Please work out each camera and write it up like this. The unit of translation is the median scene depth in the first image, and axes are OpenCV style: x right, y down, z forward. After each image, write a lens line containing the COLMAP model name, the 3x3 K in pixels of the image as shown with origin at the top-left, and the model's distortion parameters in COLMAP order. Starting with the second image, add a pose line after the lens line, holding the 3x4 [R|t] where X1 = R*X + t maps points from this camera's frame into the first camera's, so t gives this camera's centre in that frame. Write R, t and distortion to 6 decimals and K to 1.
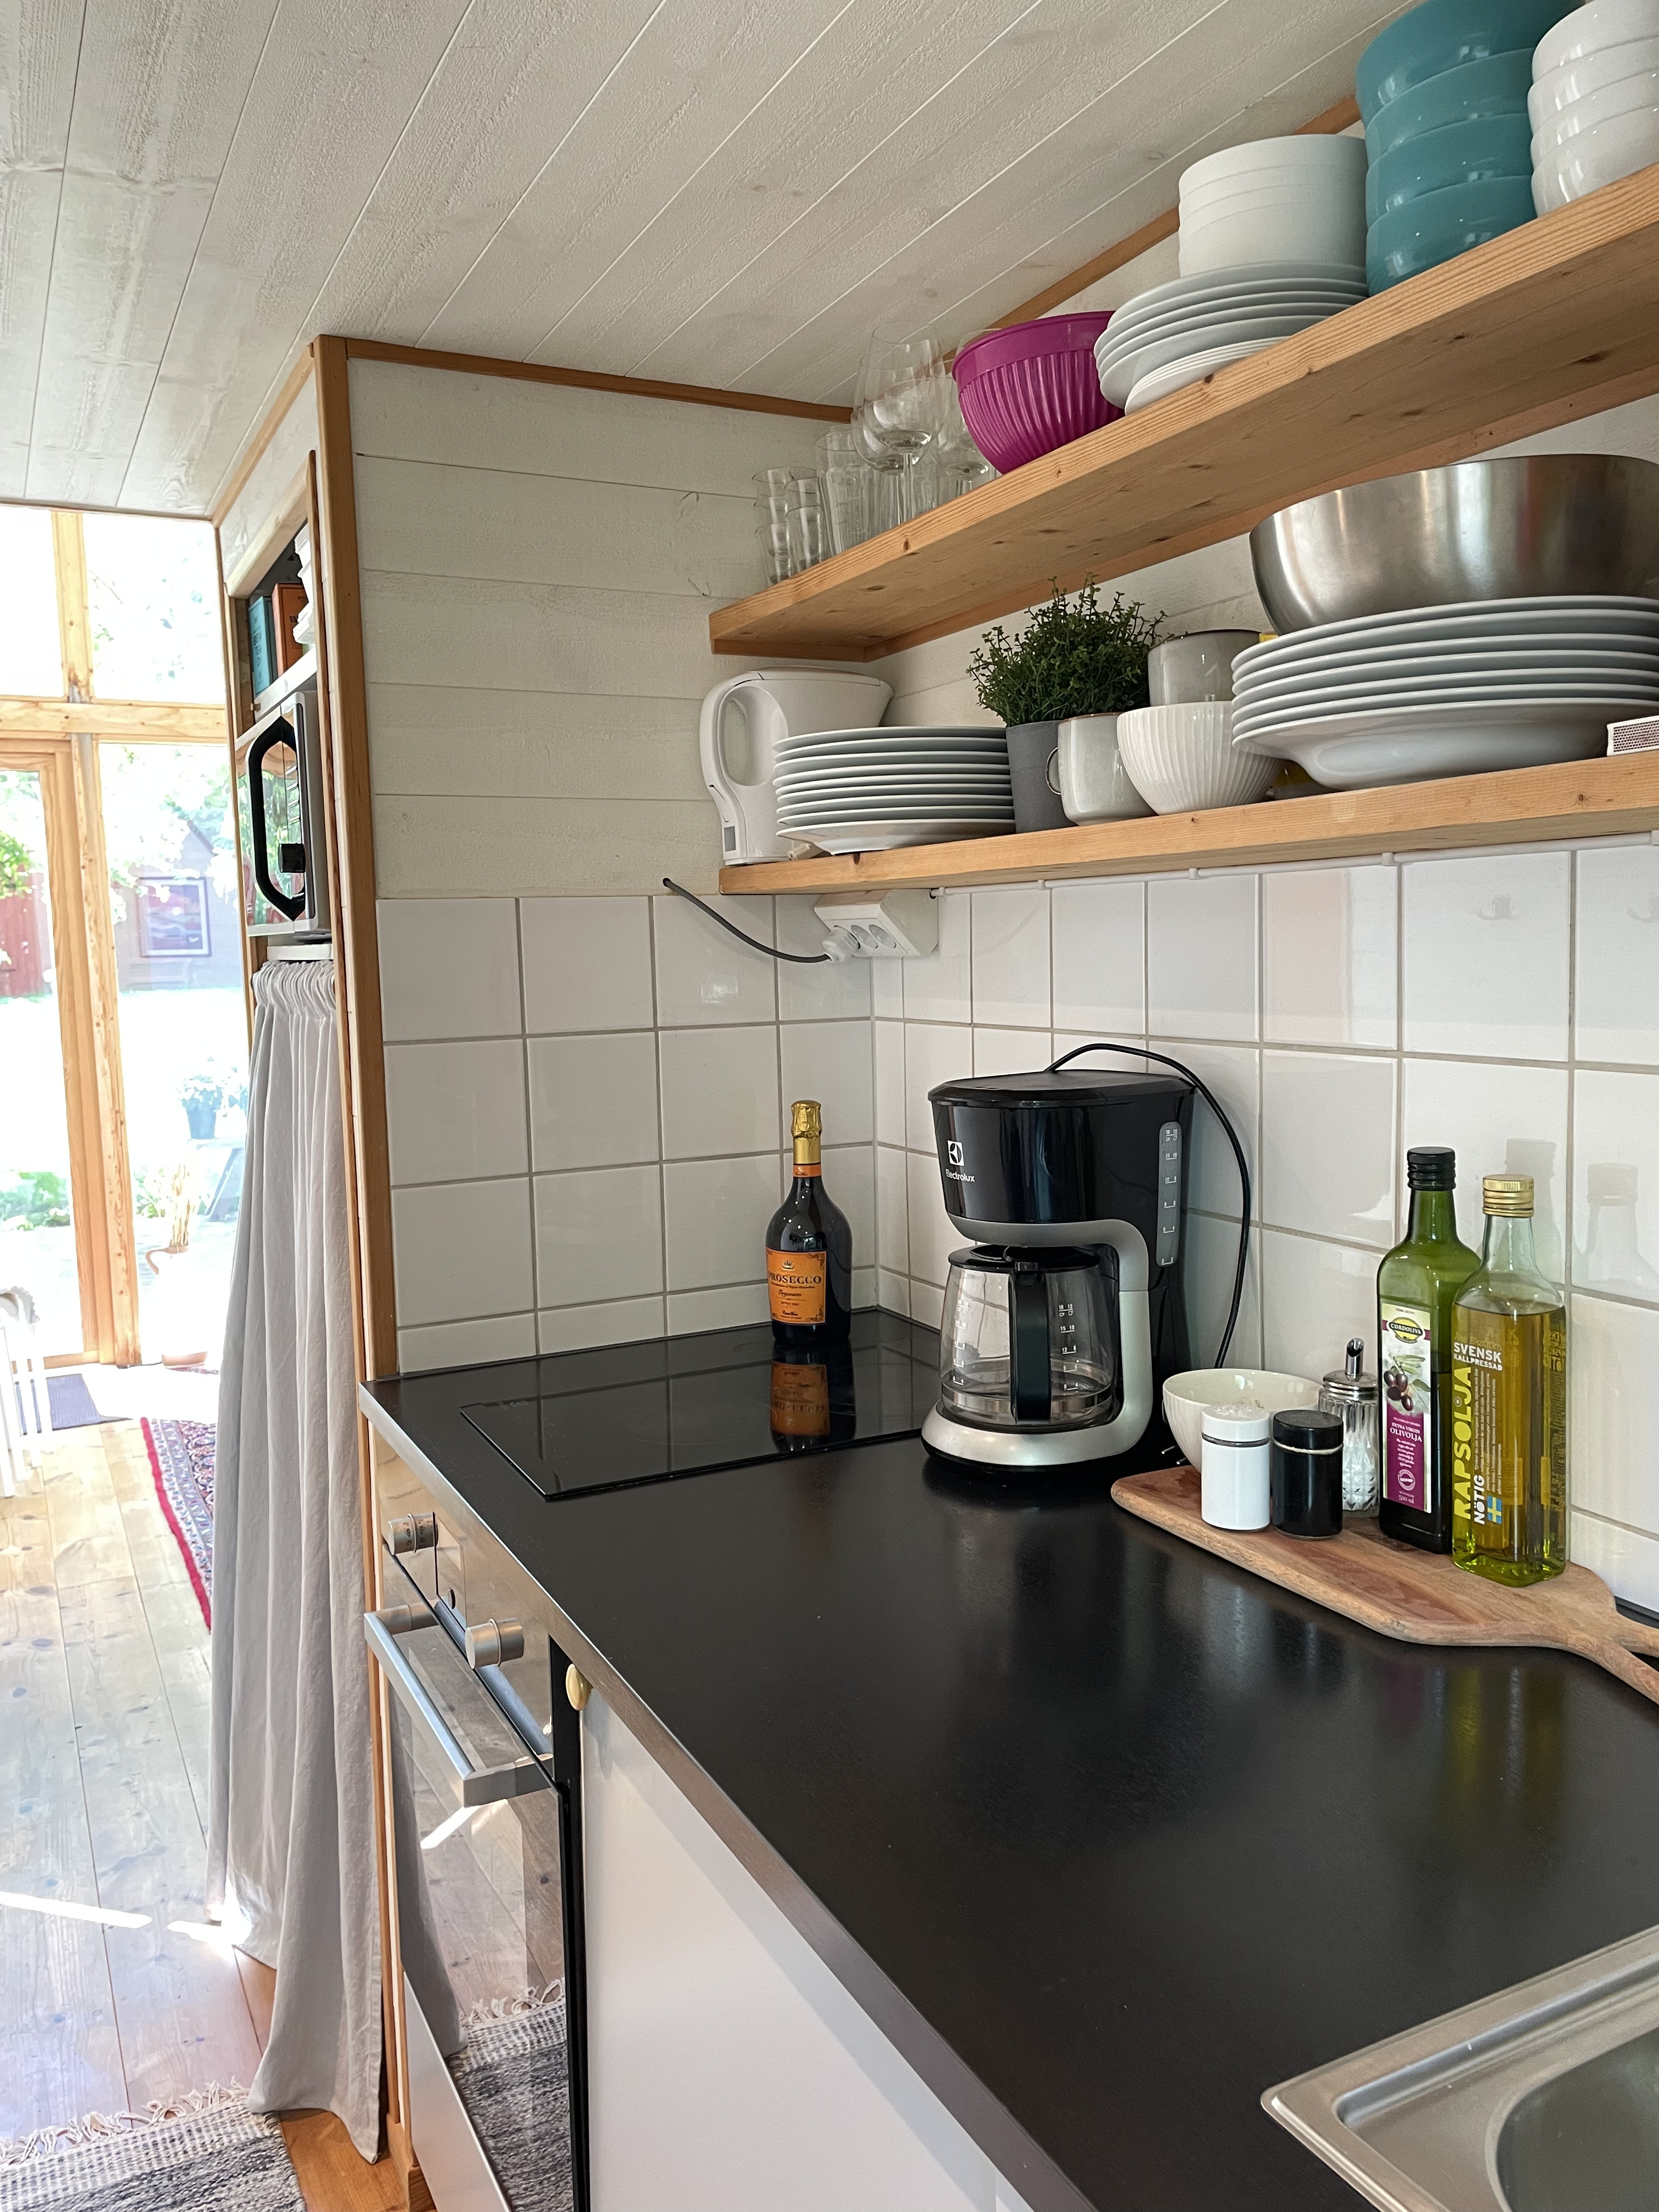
lens RADIAL K [[1667.2, 0, 827.9], [0, 1667.2, 1091.1], [0, 0, 1]] dist [0.092728, -0.121163]
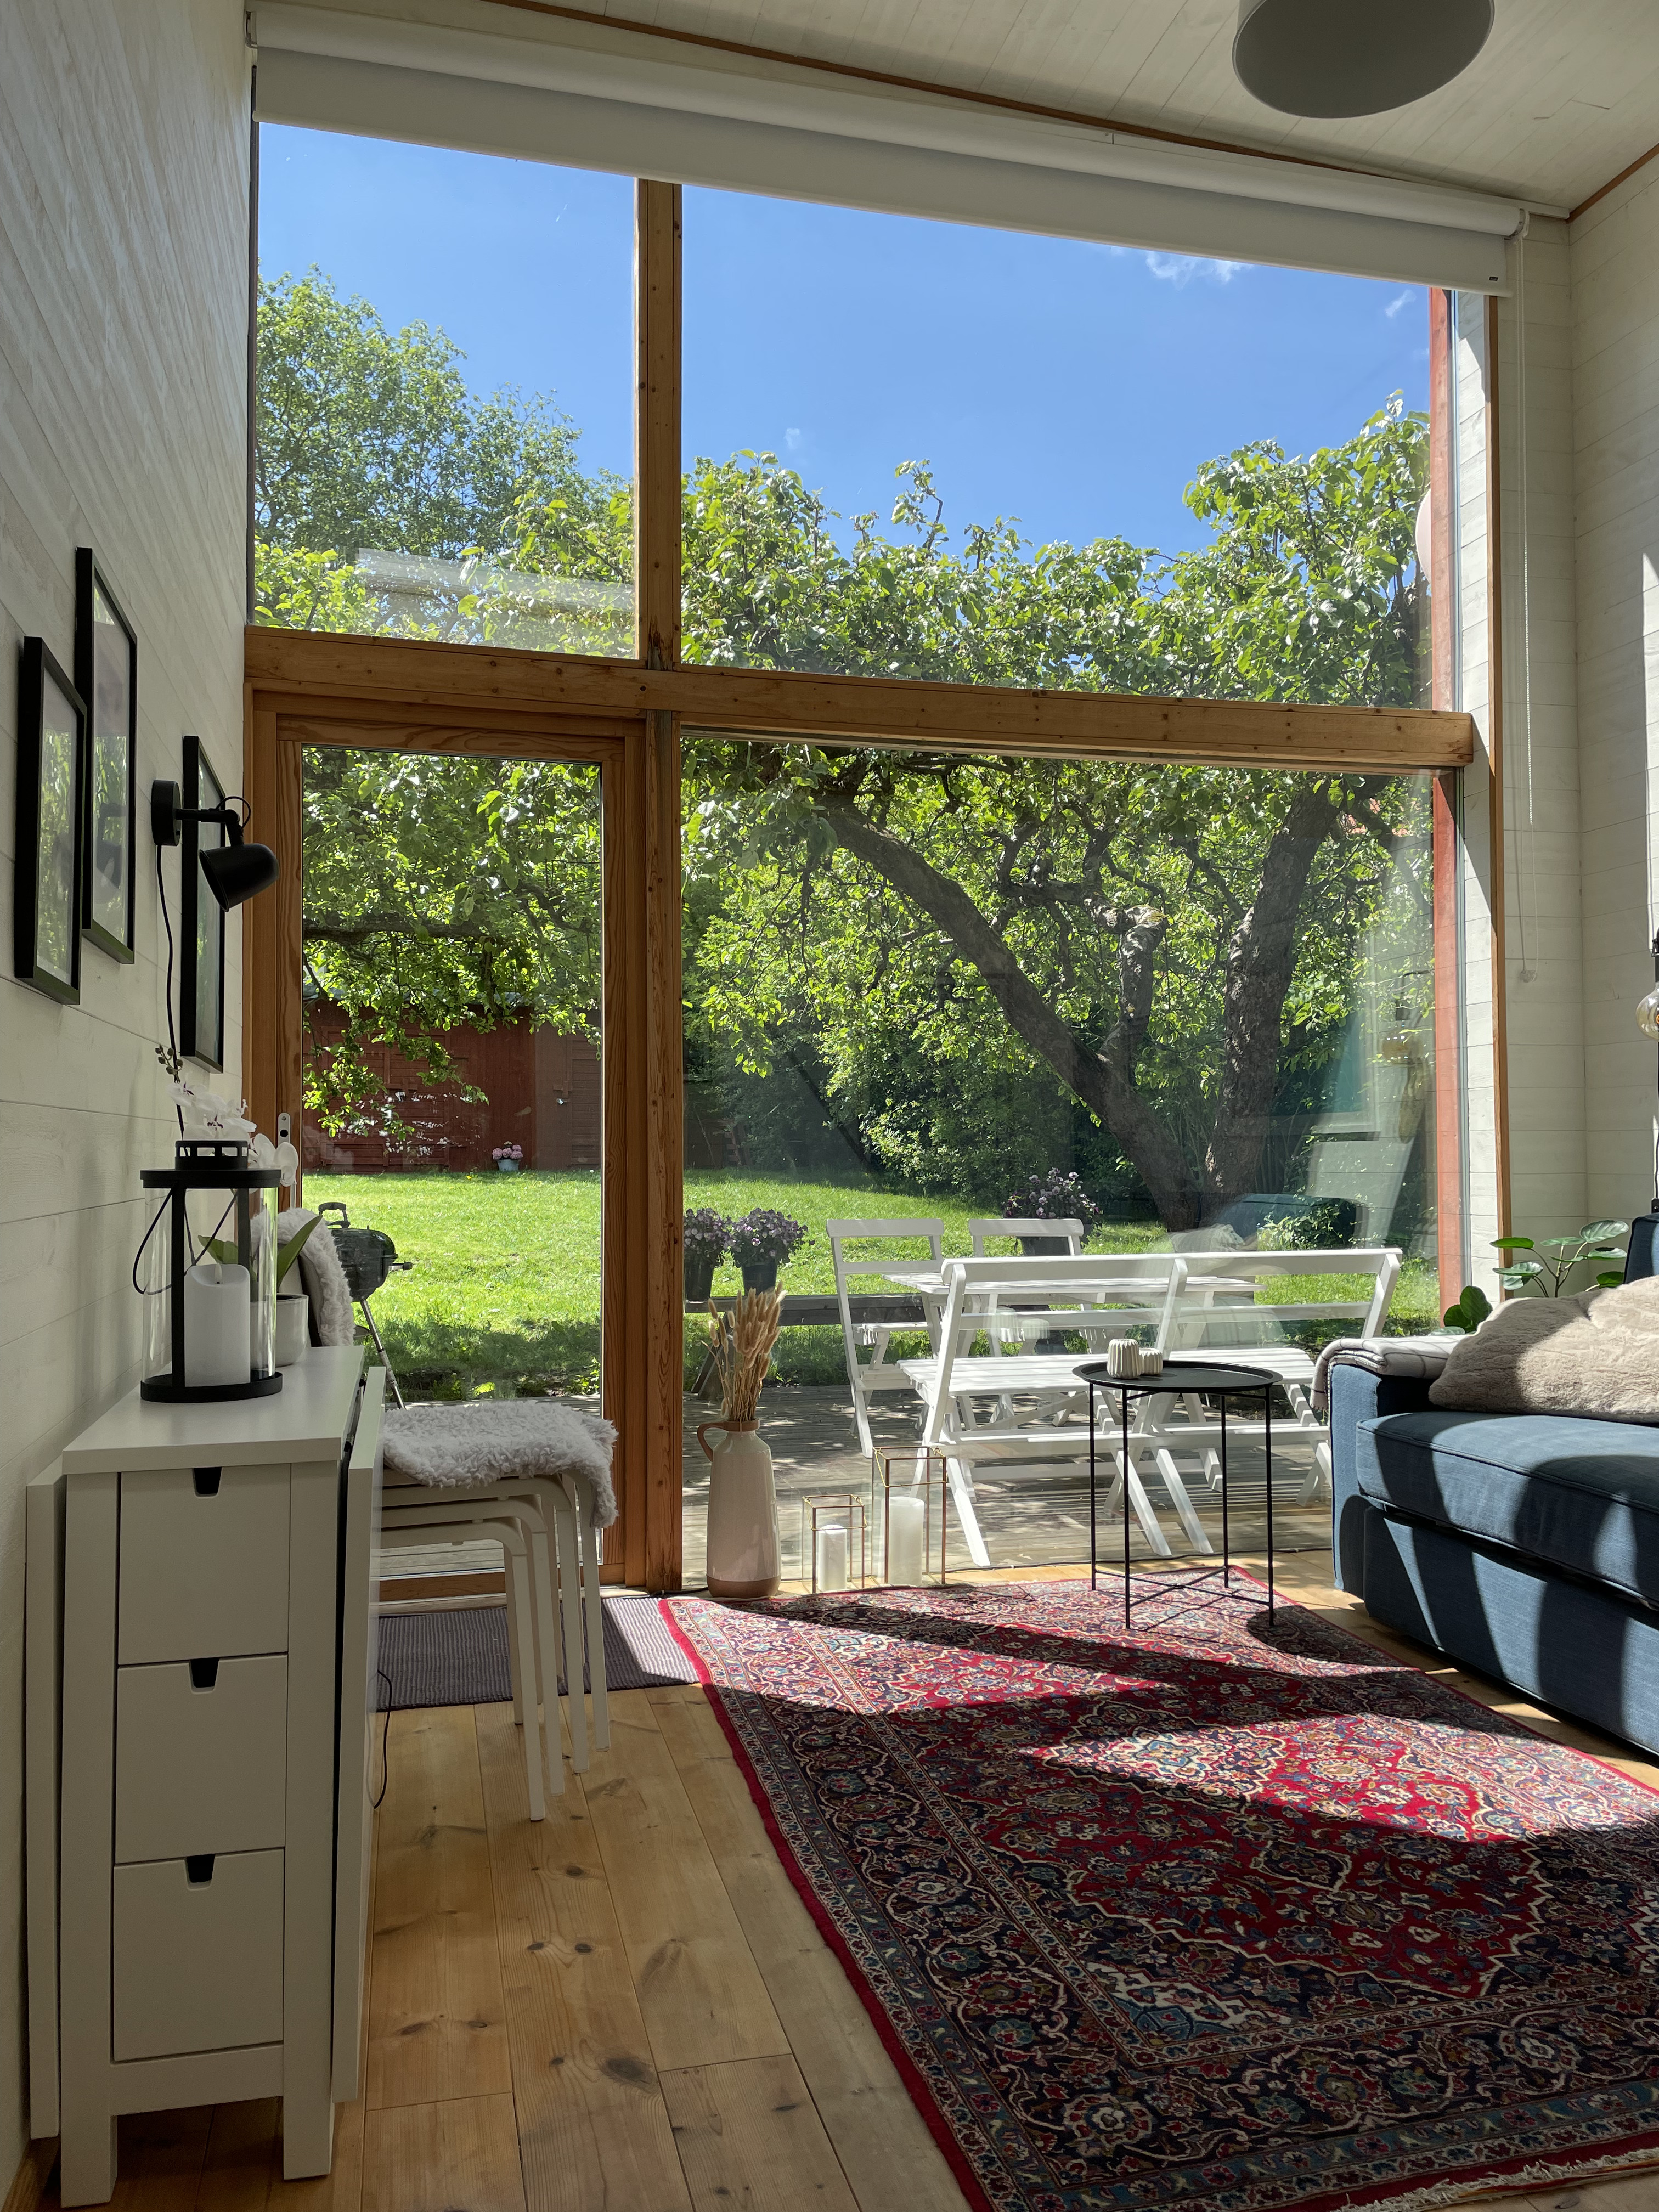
lens RADIAL K [[1663.7, 0, 832.3], [0, 1663.7, 1101.2], [0, 0, 1]] dist [0.090156, -0.114554]
pose [[0.975287, 0.017493, -0.220248, -0.568521], [-0.044479, 0.991997, -0.118171, 0.116171], [0.216418, 0.125048, 0.968259, 0.920555]]
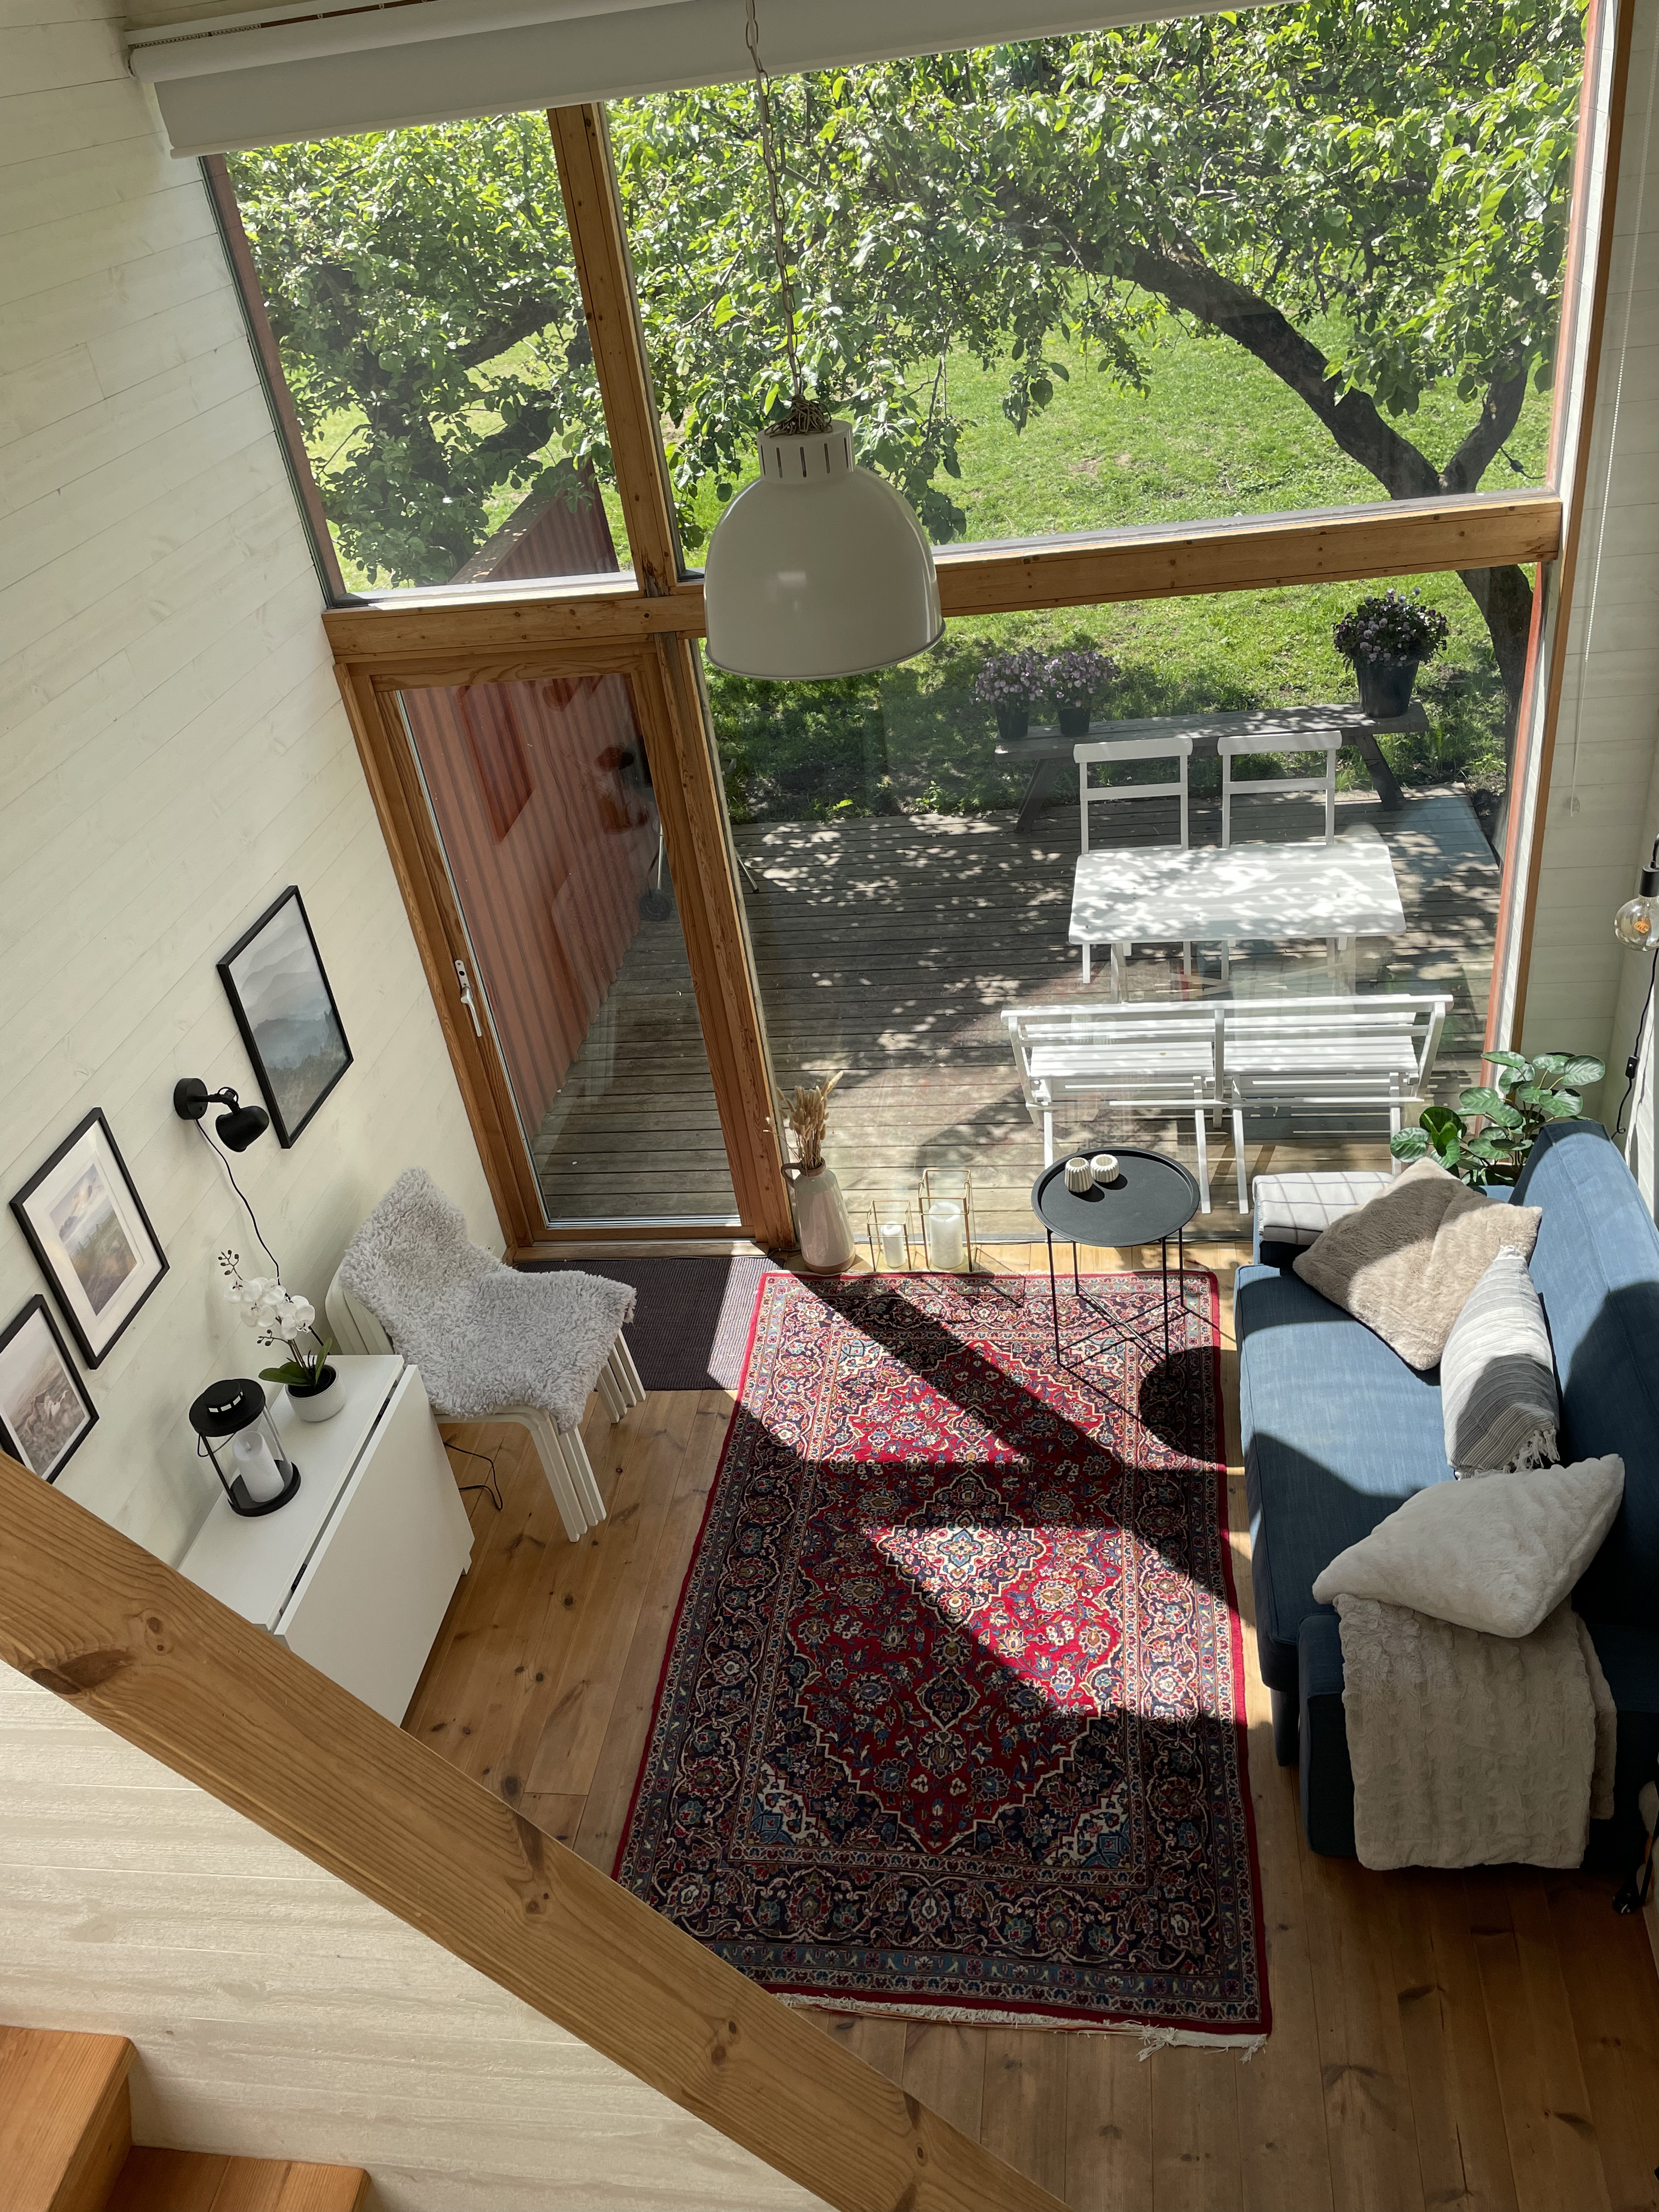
lens RADIAL K [[1672.1, 0, 820.8], [0, 1672.1, 1084.7], [0, 0, 1]] dist [0.085244, -0.113327]
pose [[0.816846, 0.244564, -0.522447, 0.277787], [0.051731, 0.870975, 0.488596, -1.160818], [0.574532, -0.426134, 0.698801, 1.067840]]
